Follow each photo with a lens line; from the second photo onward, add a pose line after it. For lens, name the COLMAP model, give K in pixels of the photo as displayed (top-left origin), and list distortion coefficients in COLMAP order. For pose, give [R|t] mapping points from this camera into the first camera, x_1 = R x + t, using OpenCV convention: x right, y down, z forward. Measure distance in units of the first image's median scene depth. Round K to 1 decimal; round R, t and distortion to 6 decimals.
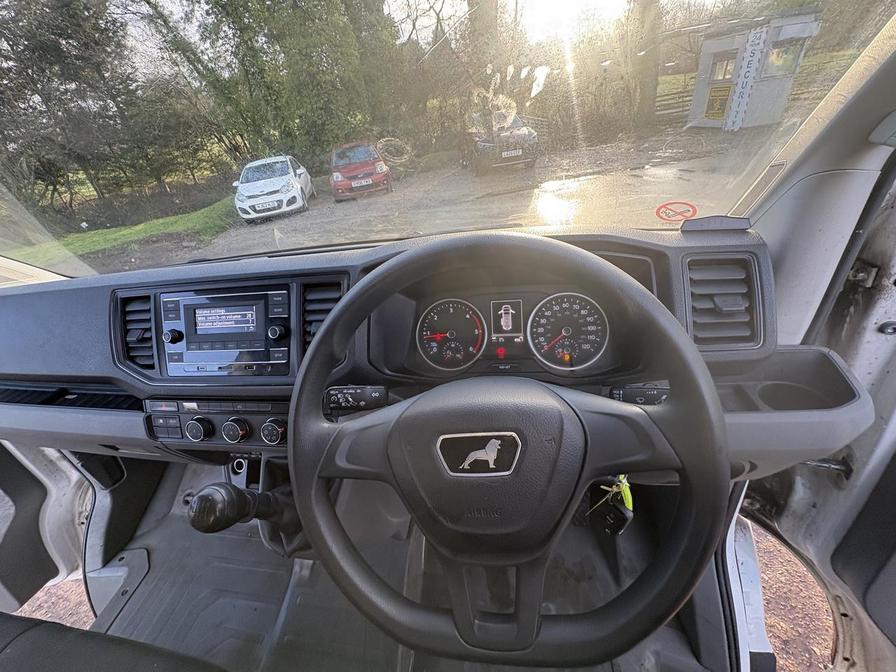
lens RADIAL K [[352.7, 0, 448.0], [0, 352.7, 336.0], [0, 0, 1]] dist [-0.001232, 0.000452]
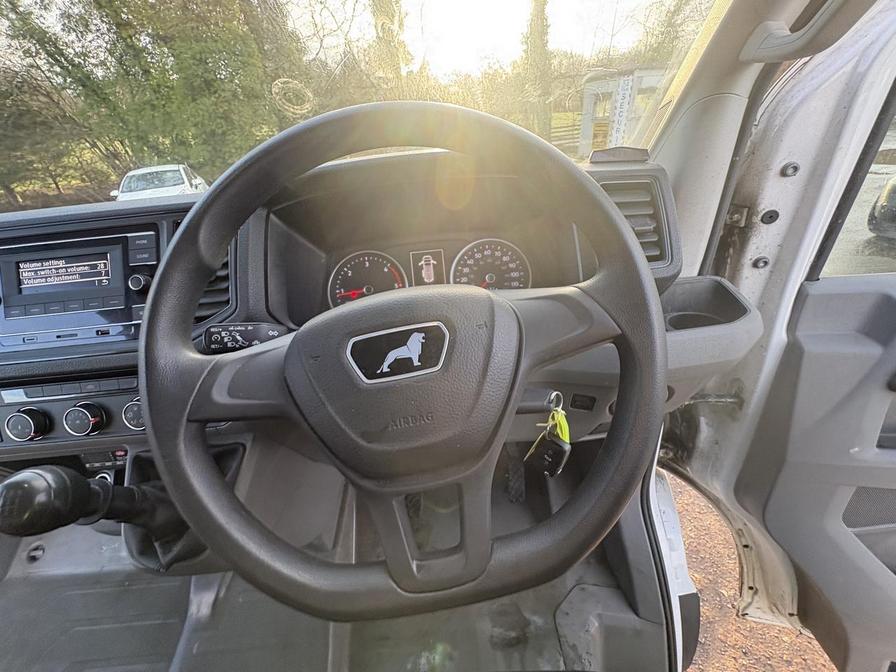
lens RADIAL K [[353.5, 0, 446.3], [0, 353.5, 336.4], [0, 0, 1]] dist [0.000348, -0.000056]
pose [[0.977735, -0.054718, 0.202584, 0.011605], [0.064871, 0.996931, -0.043817, 0.136222], [-0.199564, 0.055984, 0.978284, 0.068548]]
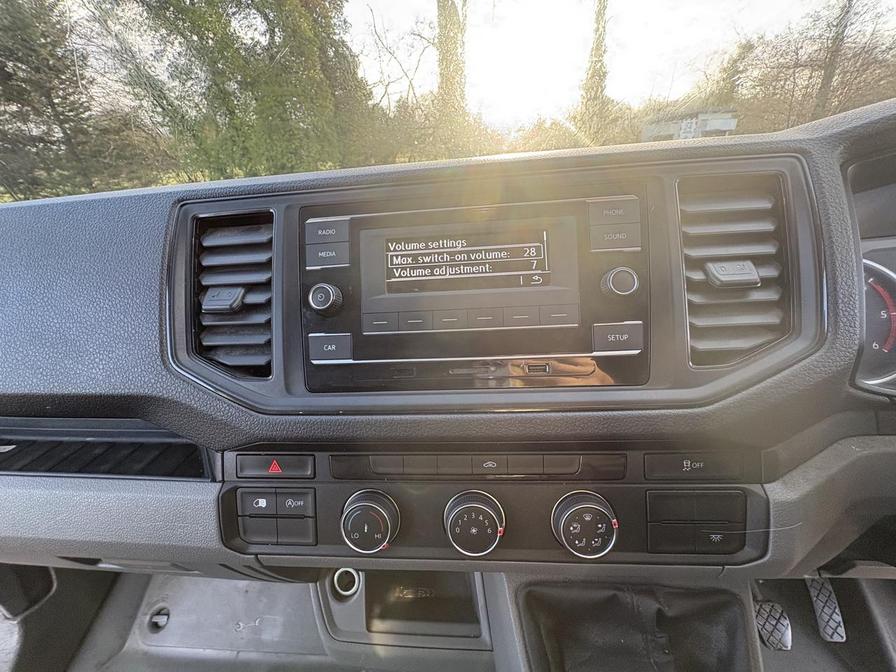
lens RADIAL K [[353.5, 0, 446.3], [0, 353.5, 336.4], [0, 0, 1]] dist [0.000348, -0.000056]
pose [[0.992542, 0.024846, 0.119346, -0.540584], [-0.008668, 0.990916, -0.134202, 0.082008], [-0.121596, 0.132166, 0.983741, 0.440909]]
